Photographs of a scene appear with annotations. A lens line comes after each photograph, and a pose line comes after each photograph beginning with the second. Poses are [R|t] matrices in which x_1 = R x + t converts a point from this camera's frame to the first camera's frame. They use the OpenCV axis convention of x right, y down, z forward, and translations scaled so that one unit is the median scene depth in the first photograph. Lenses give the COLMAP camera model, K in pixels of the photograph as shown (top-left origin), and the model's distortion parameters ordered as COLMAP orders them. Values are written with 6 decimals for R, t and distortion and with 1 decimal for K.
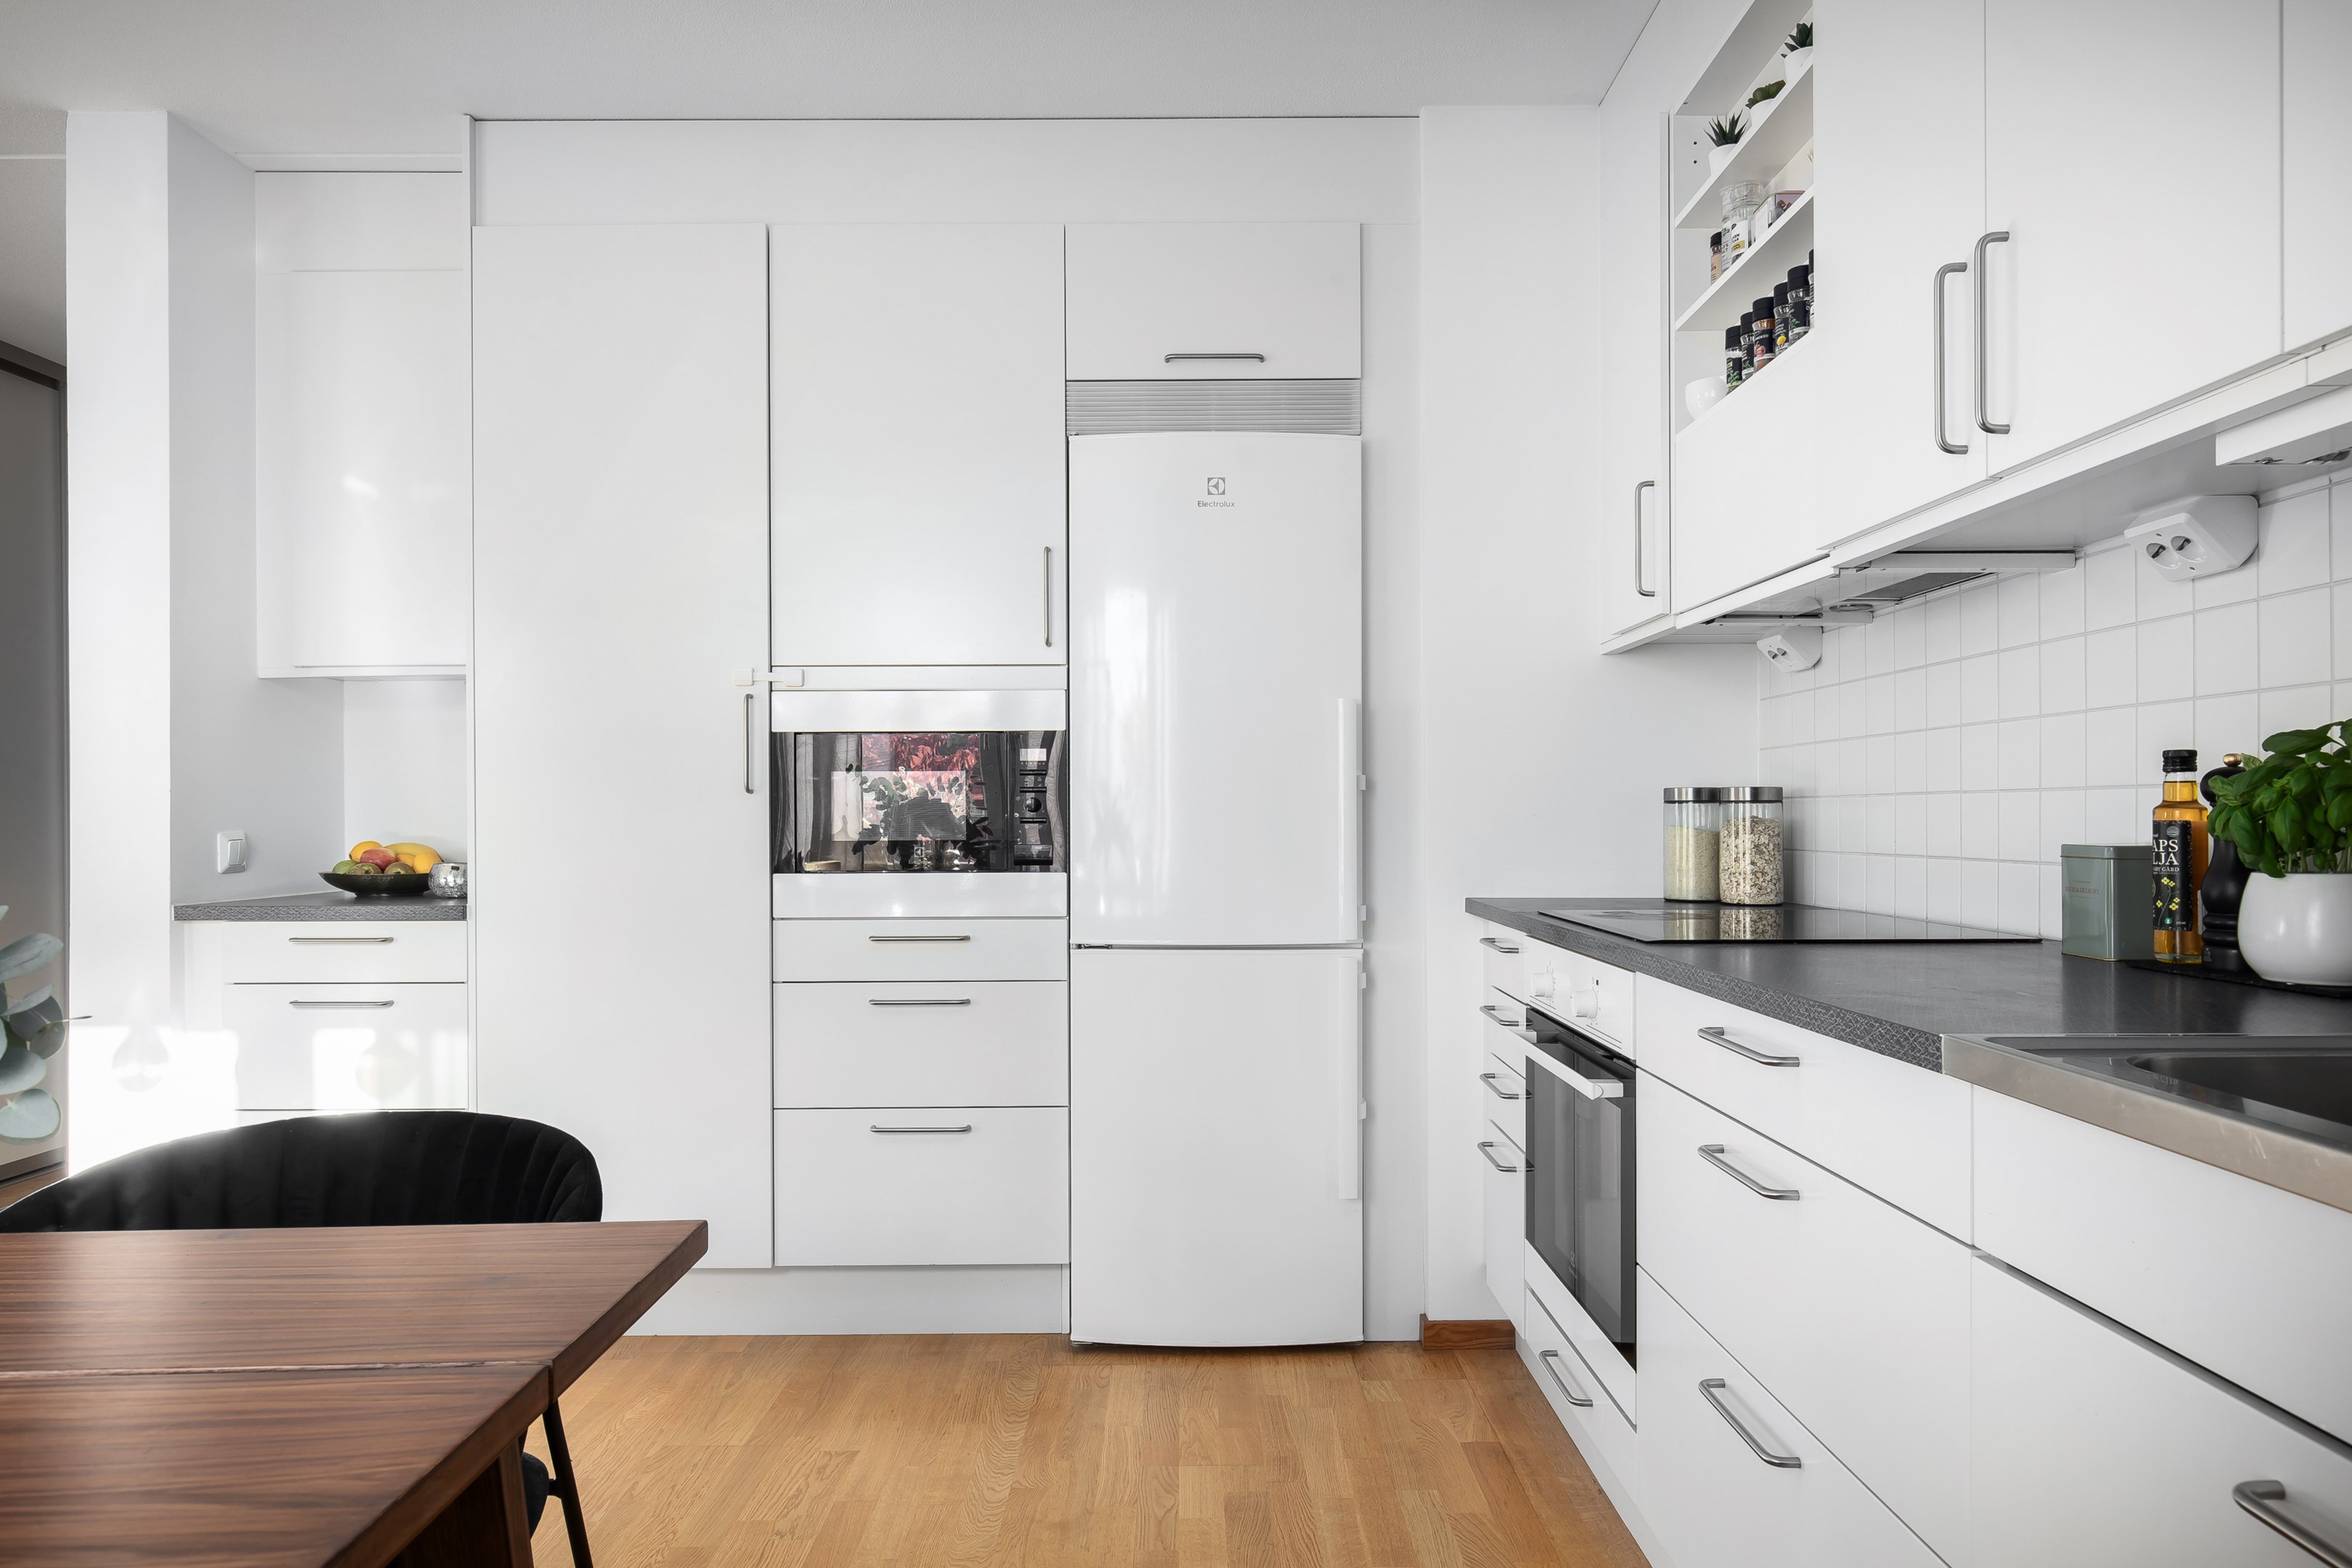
lens RADIAL K [[1452.0, 0, 1164.7], [0, 1452.0, 813.3], [0, 0, 1]] dist [0.007623, 0.000172]
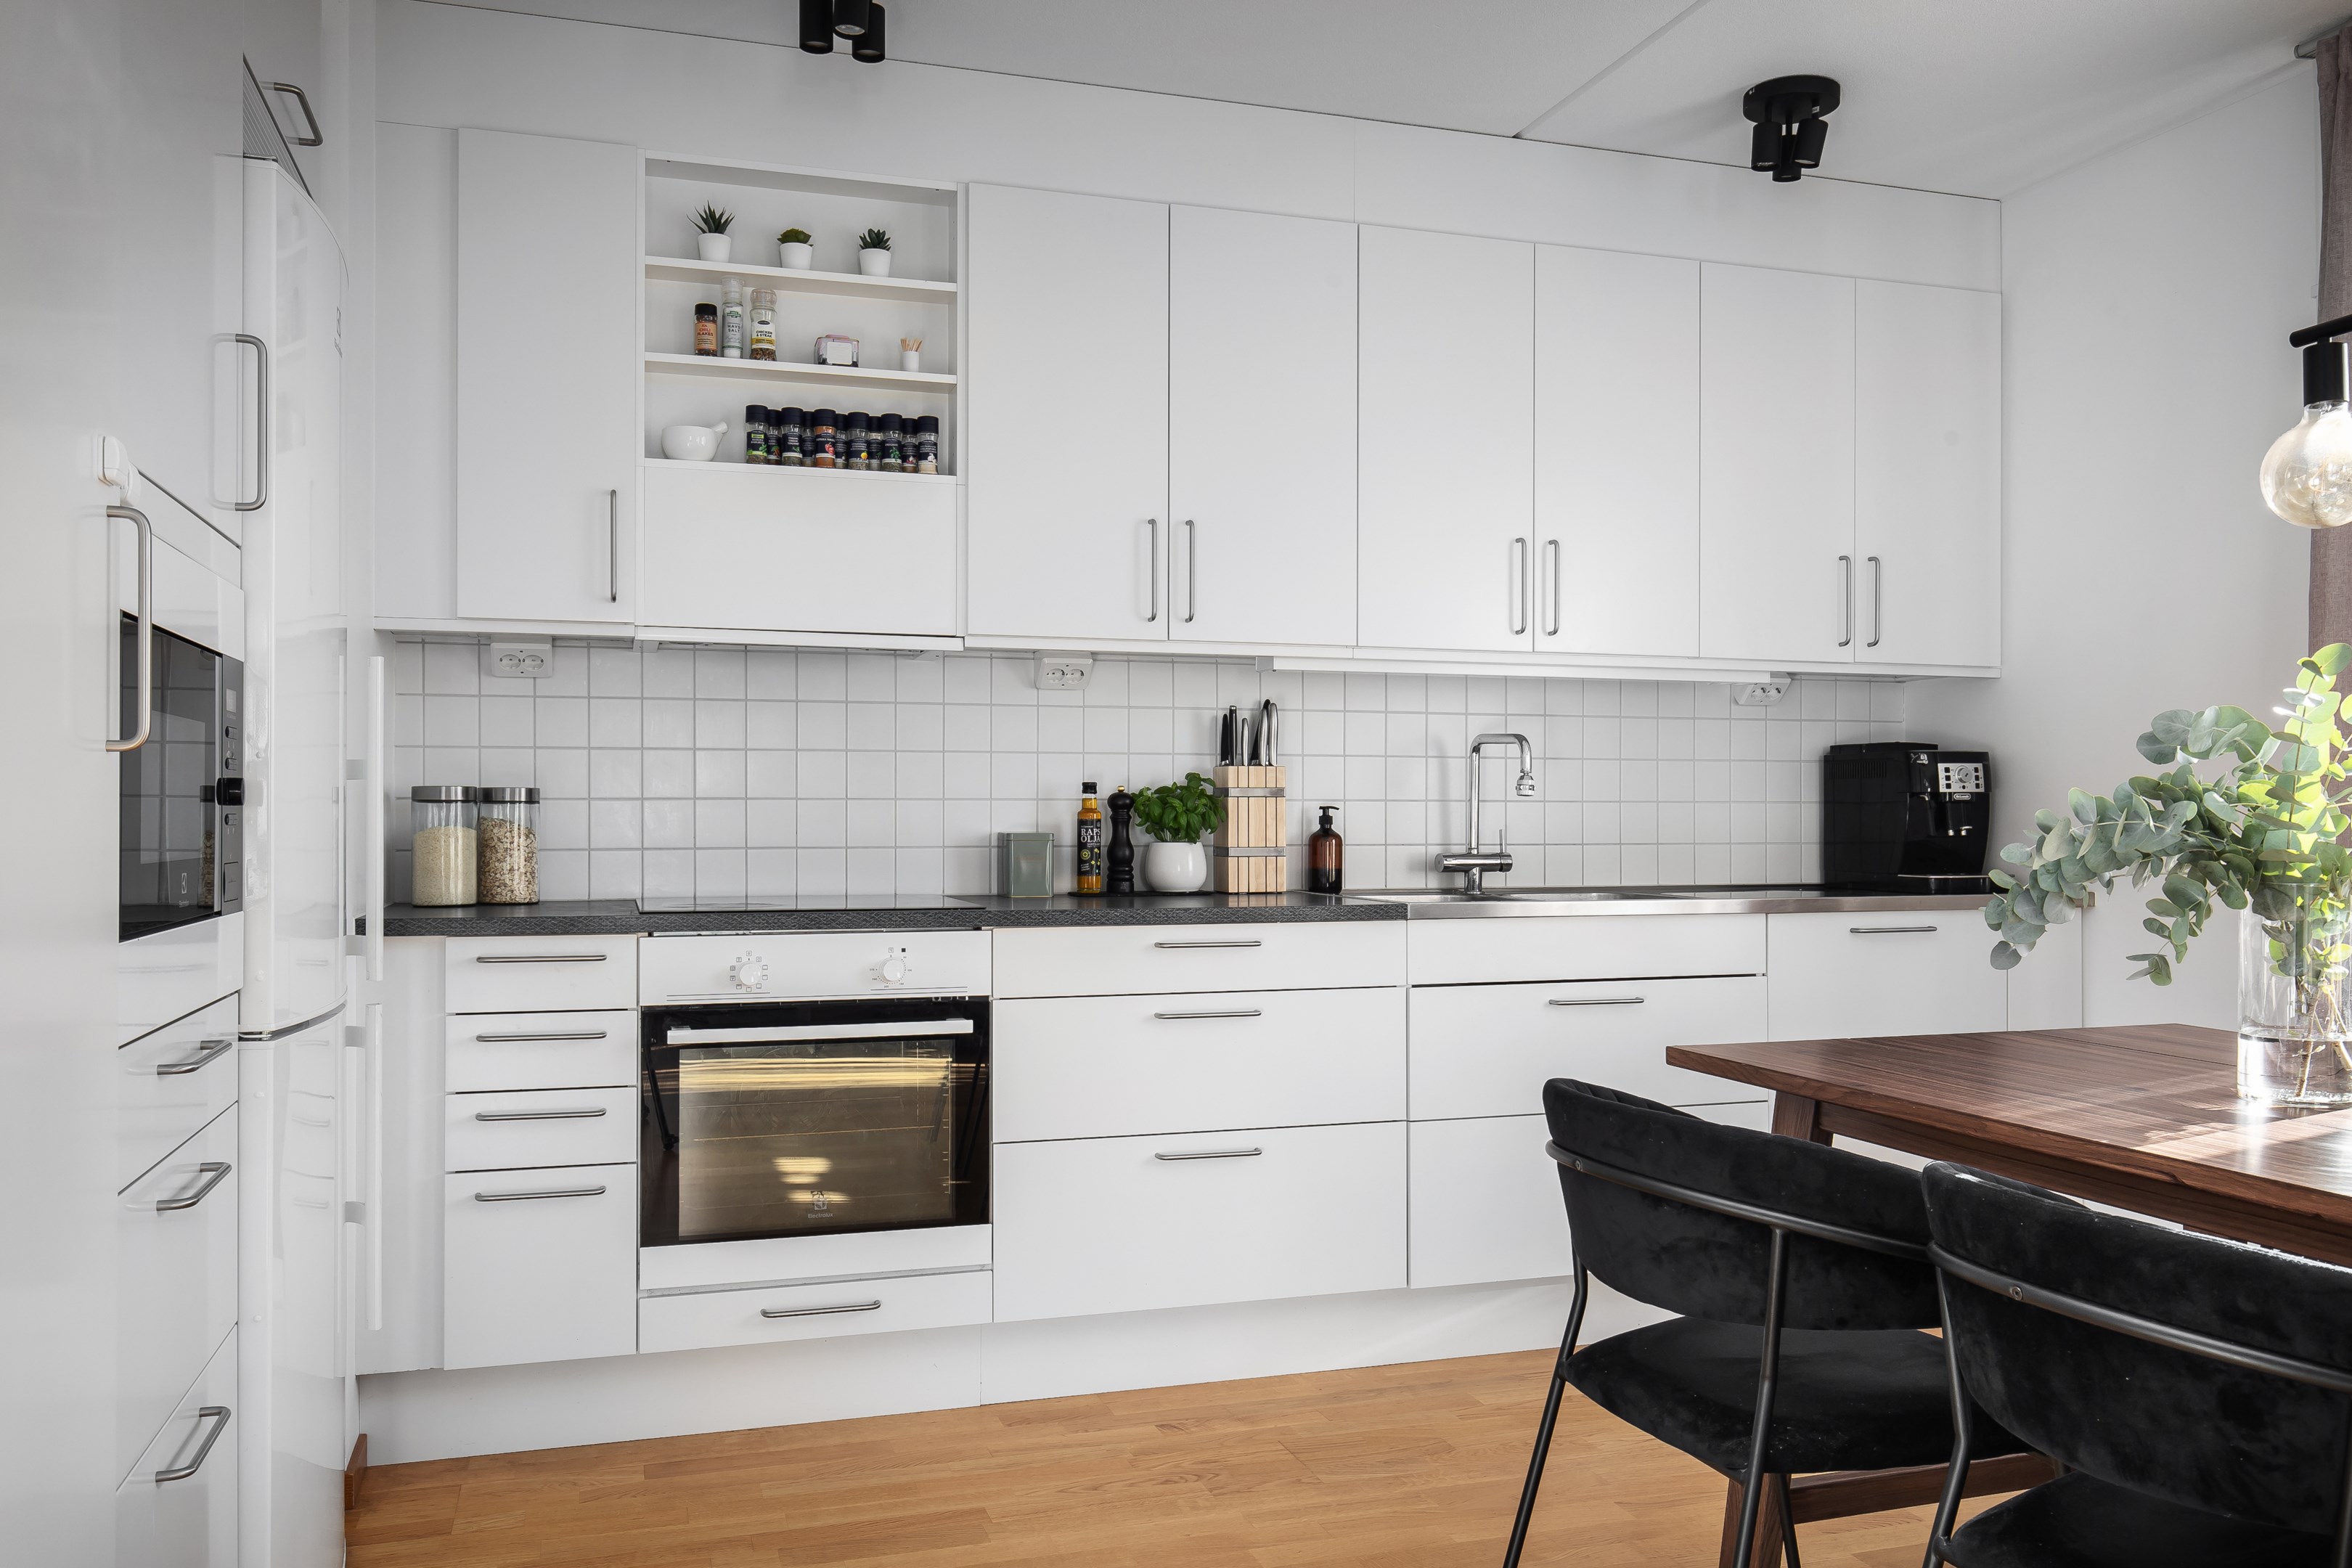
lens RADIAL K [[1795.0, 0, 1161.0], [0, 1795.0, 808.0], [0, 0, 1]] dist [-0.000581, -0.009552]
pose [[-0.302490, 0.008713, 0.953113, -1.182786], [-0.001034, 0.999955, -0.009469, 0.009551], [-0.953152, -0.003850, -0.302467, 1.211144]]
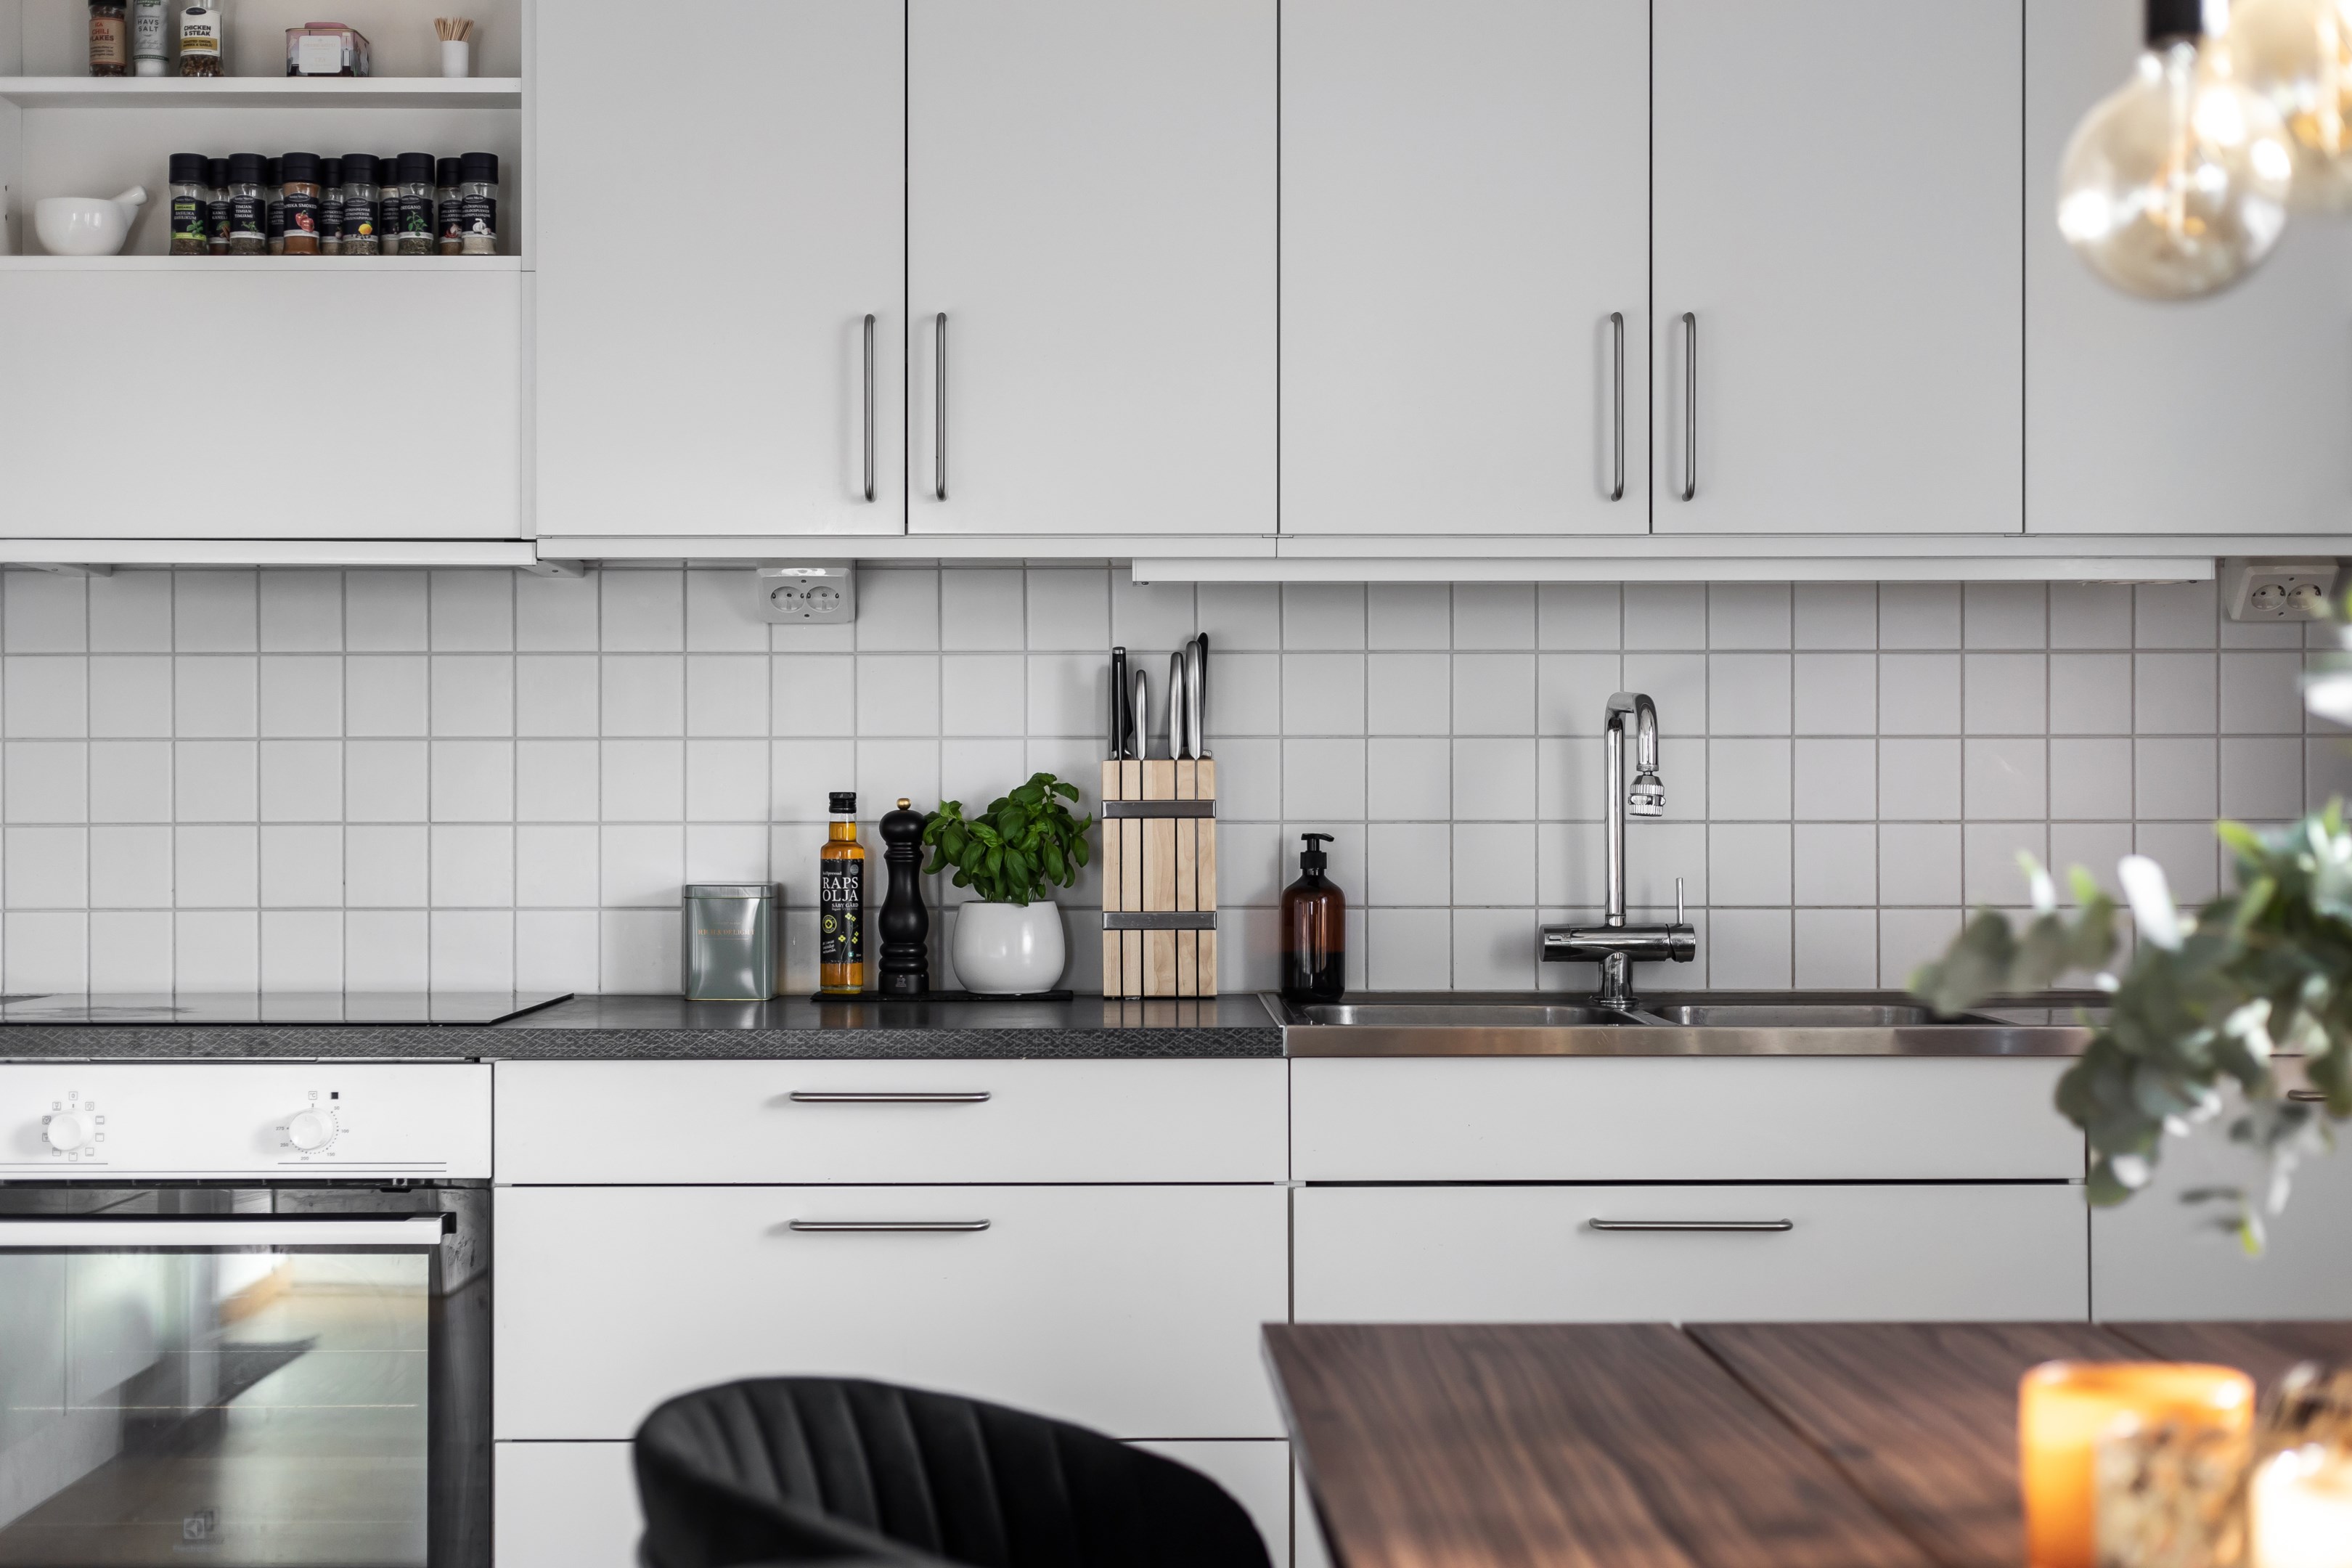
lens RADIAL K [[3436.6, 0, 1133.6], [0, 3436.6, 778.3], [0, 0, 1]] dist [0.010824, 0.000000]
pose [[-0.002173, 0.011537, 0.999931, -1.337718], [-0.000419, 0.999933, -0.011538, -0.018477], [-0.999998, -0.000444, -0.002168, 0.593069]]
